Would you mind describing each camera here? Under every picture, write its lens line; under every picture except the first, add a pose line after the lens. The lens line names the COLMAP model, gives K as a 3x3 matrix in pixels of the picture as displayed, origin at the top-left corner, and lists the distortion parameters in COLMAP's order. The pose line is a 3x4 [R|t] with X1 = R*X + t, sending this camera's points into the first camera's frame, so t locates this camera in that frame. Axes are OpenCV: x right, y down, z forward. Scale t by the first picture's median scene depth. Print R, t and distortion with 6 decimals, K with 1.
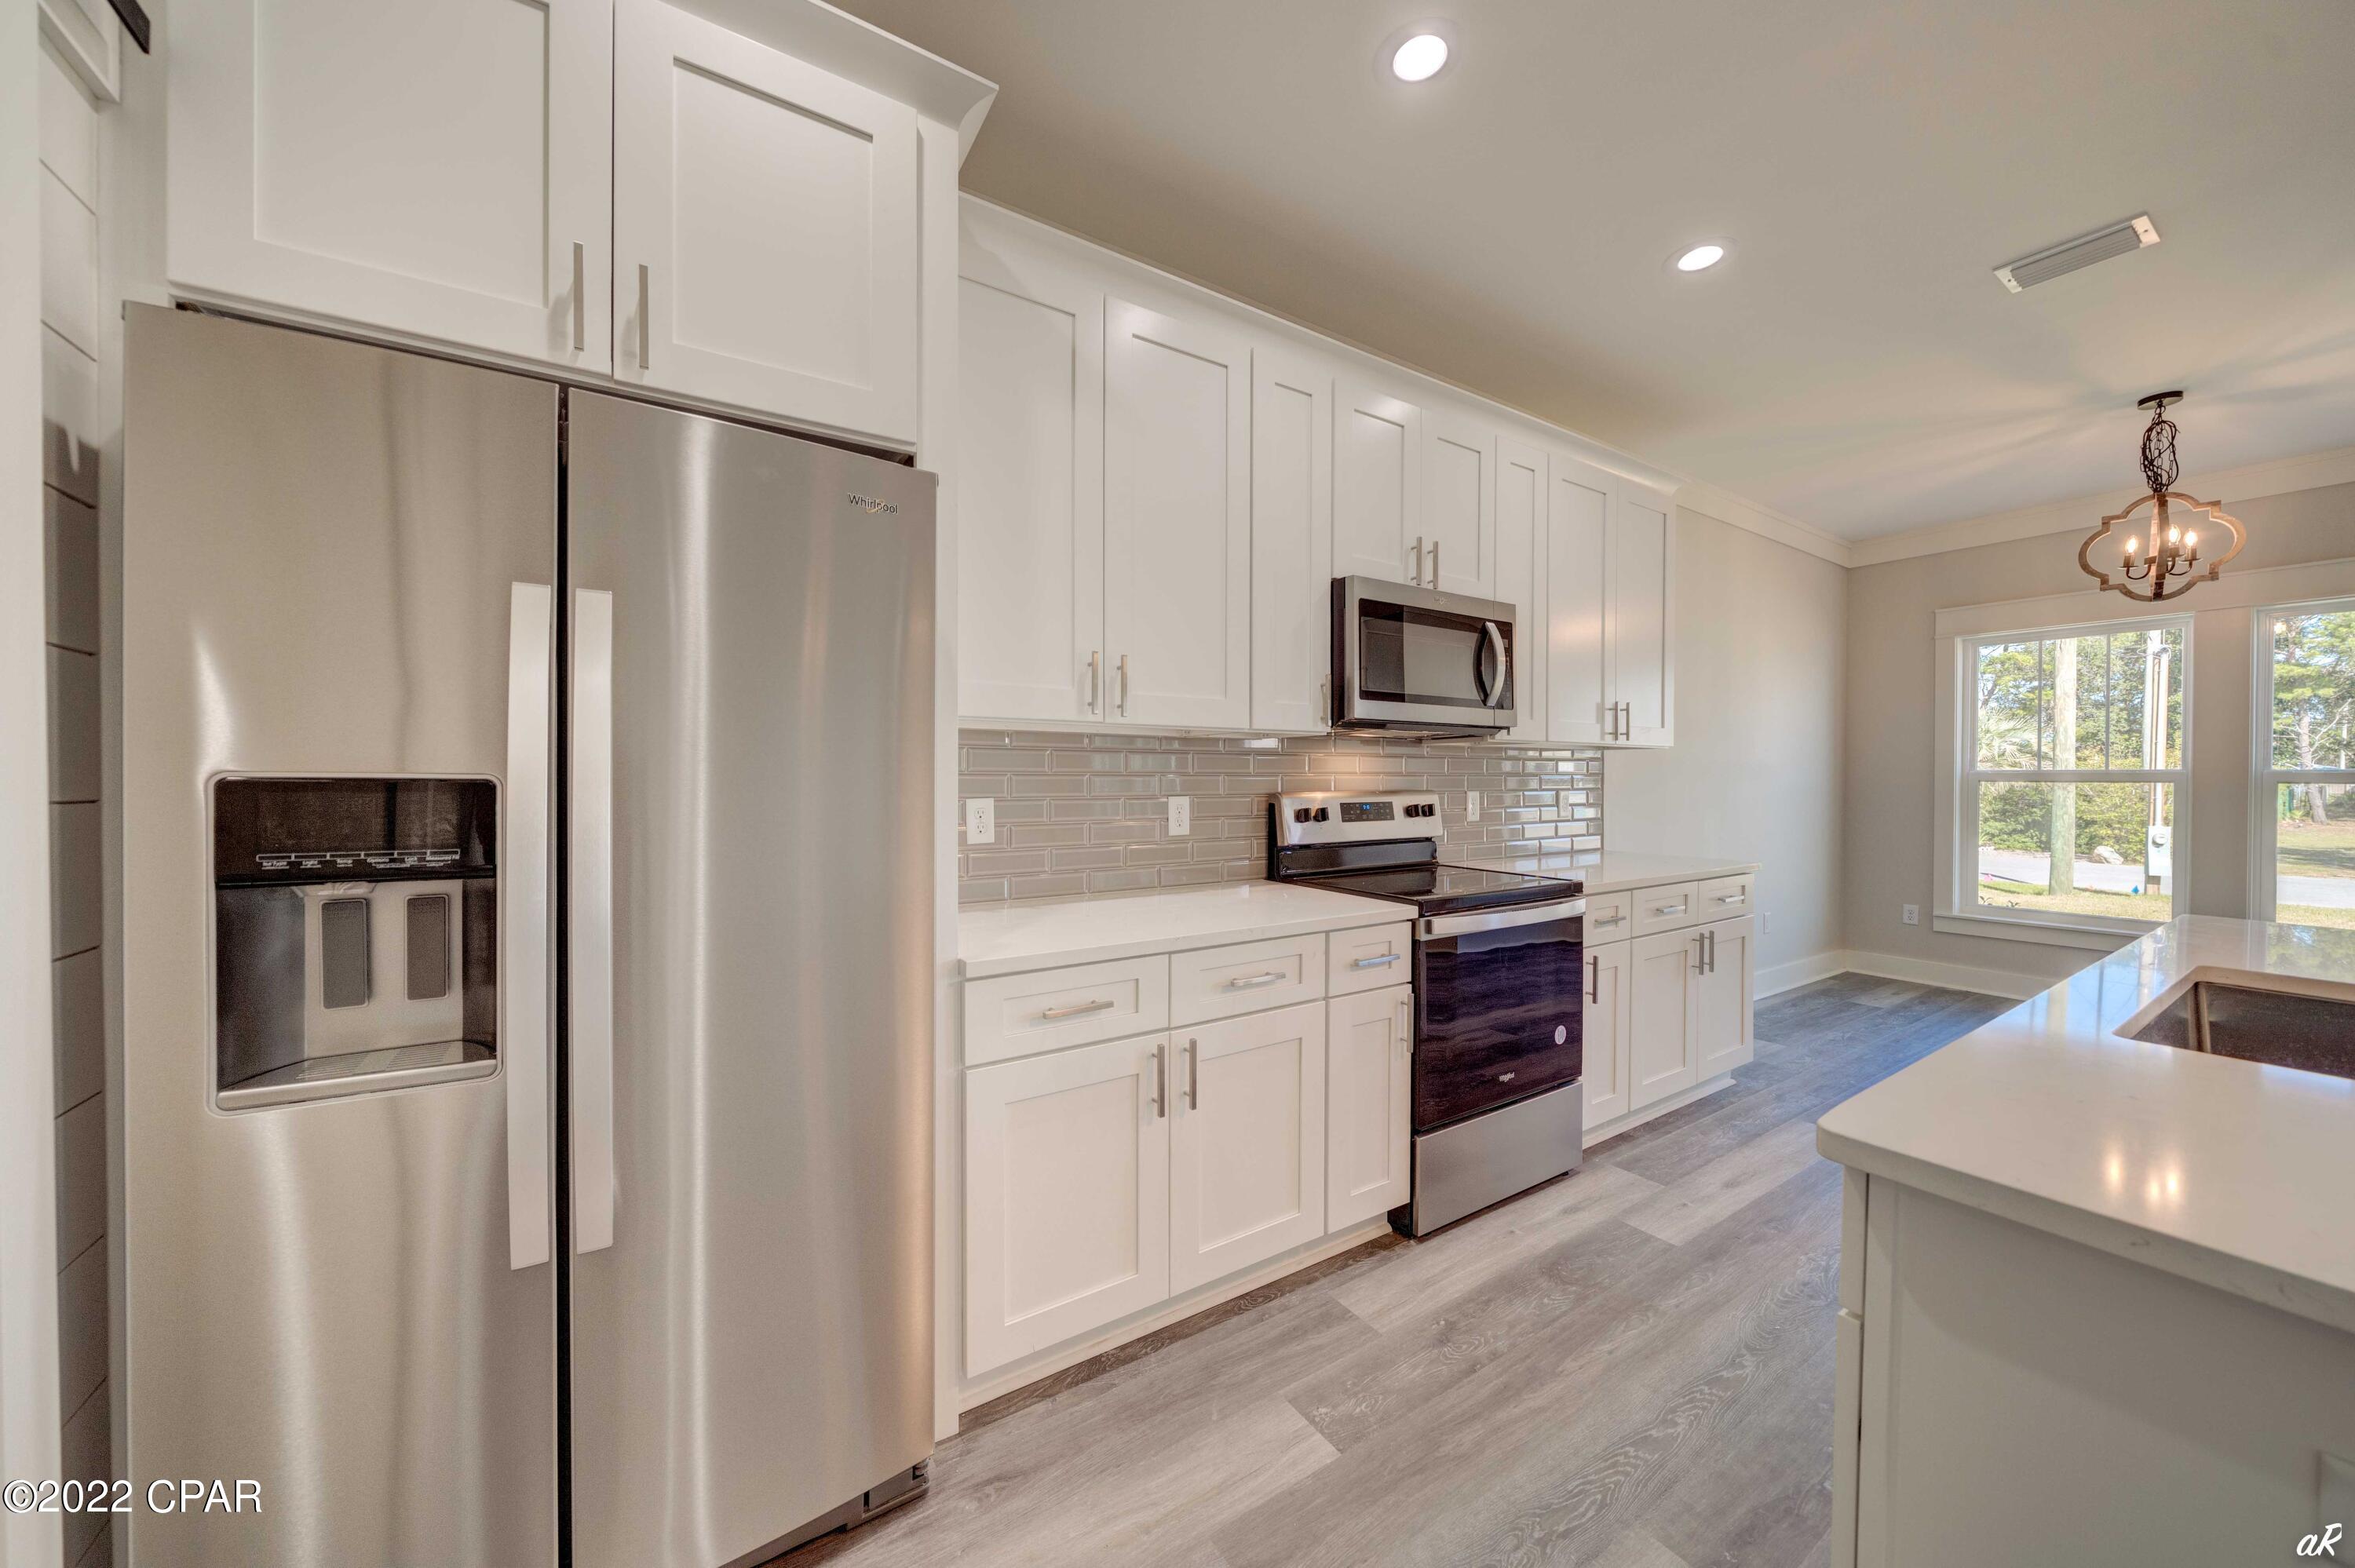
lens RADIAL K [[820.2, 0, 1137.7], [0, 820.2, 779.9], [0, 0, 1]] dist [-0.002531, -0.000055]
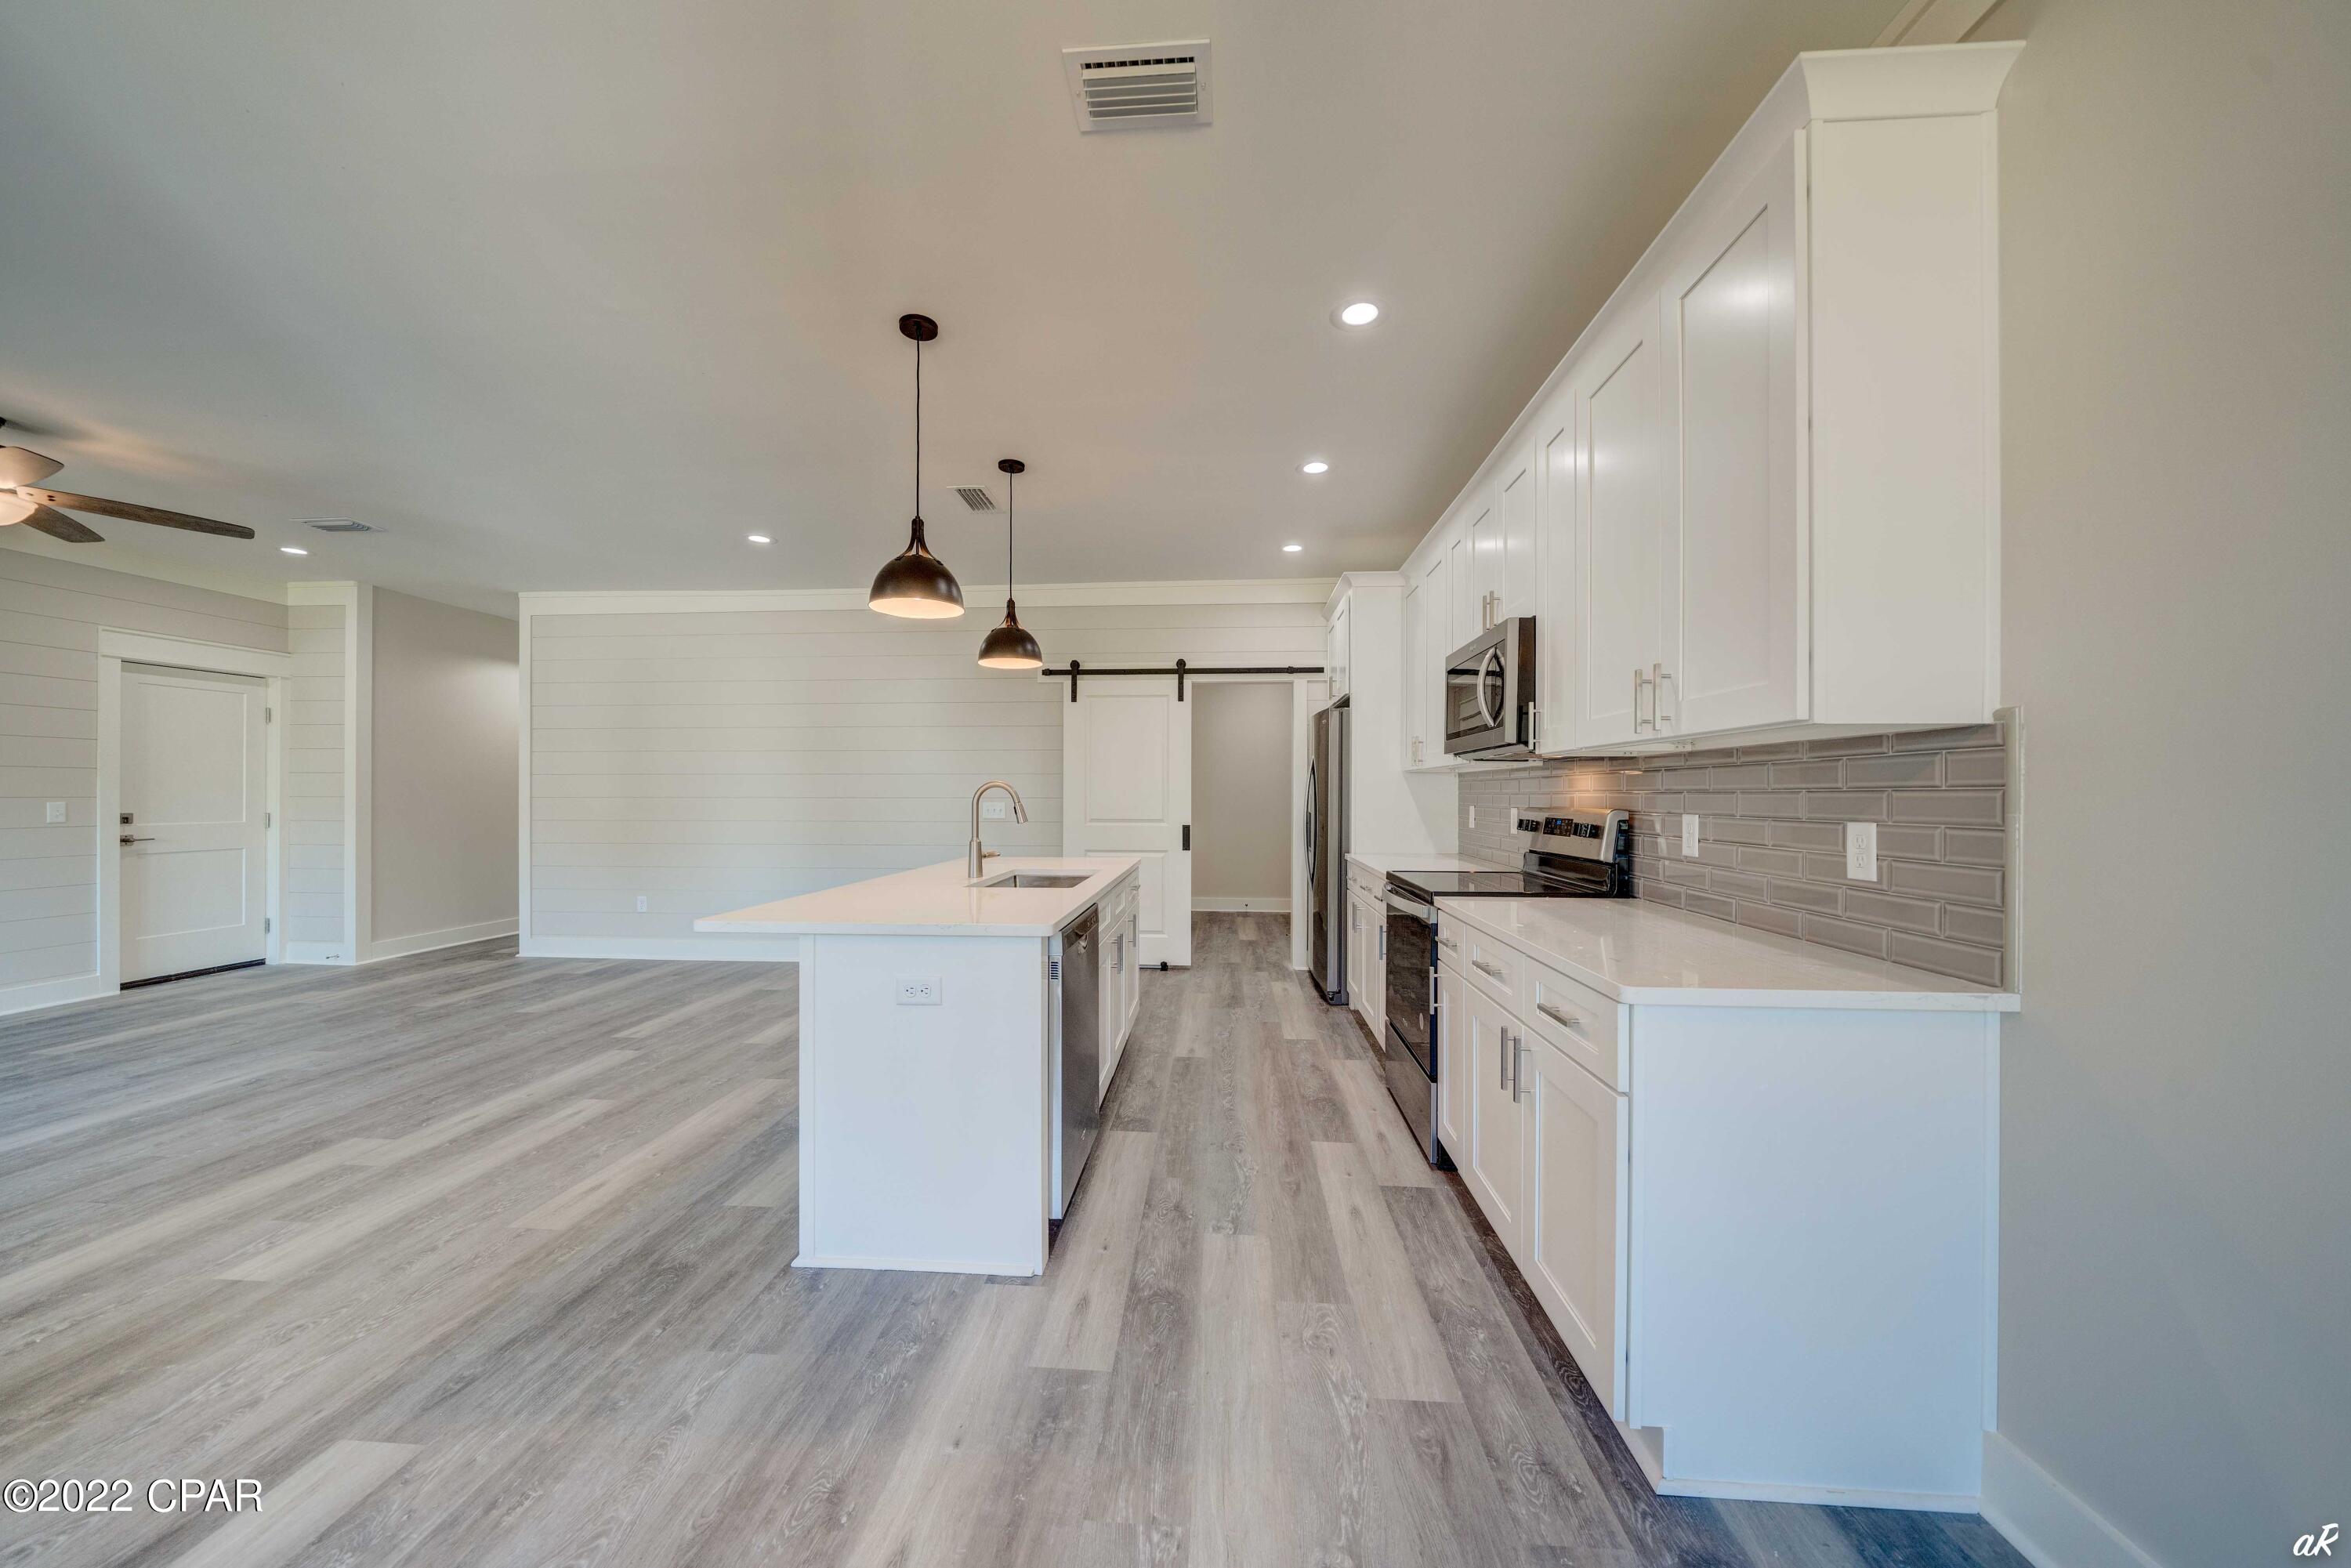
lens RADIAL K [[818.9, 0, 1154.3], [0, 818.9, 789.8], [0, 0, 1]] dist [-0.002531, -0.000055]
pose [[-0.597168, -0.010271, -0.802050, 1.901255], [-0.017055, 0.999855, -0.000106, -0.000953], [0.801935, 0.013615, -0.597257, 1.593302]]
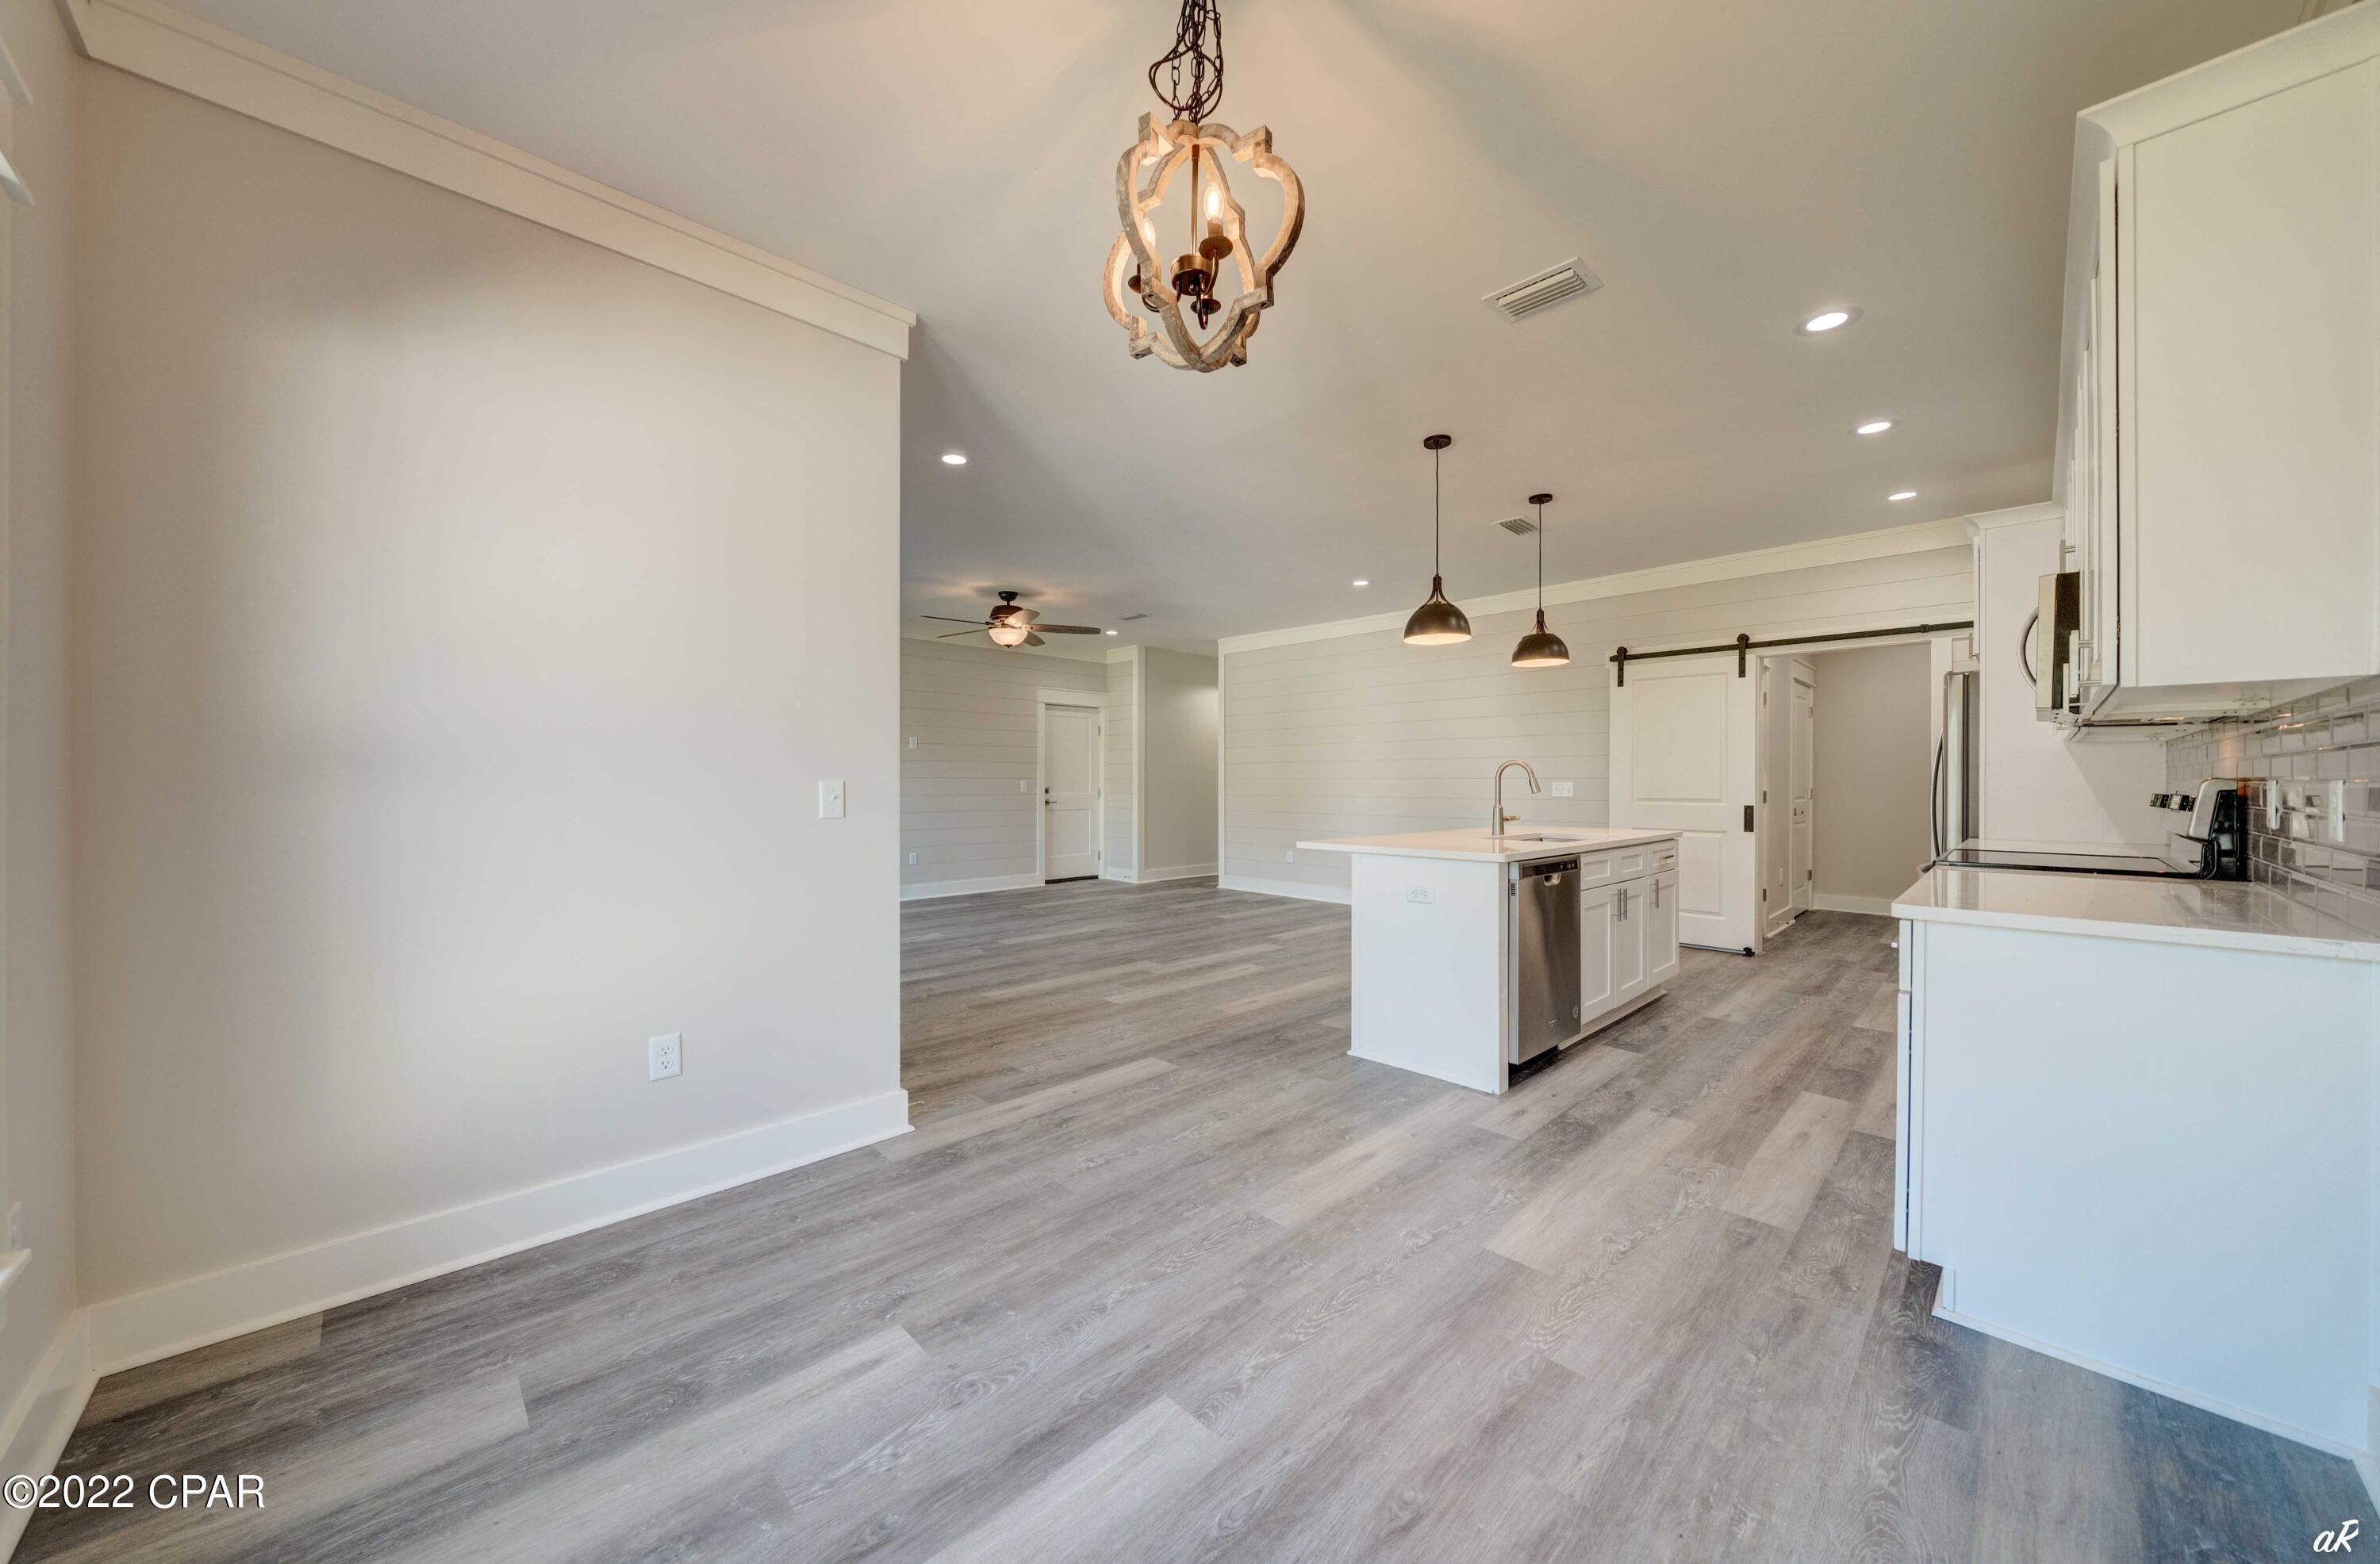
lens RADIAL K [[828.9, 0, 1167.7], [0, 828.9, 781.5], [0, 0, 1]] dist [-0.002531, -0.000055]
pose [[-0.978708, -0.007389, -0.205122, 2.055238], [-0.010405, 0.999853, 0.013626, 0.020610], [0.204991, 0.015470, -0.978642, 2.188856]]
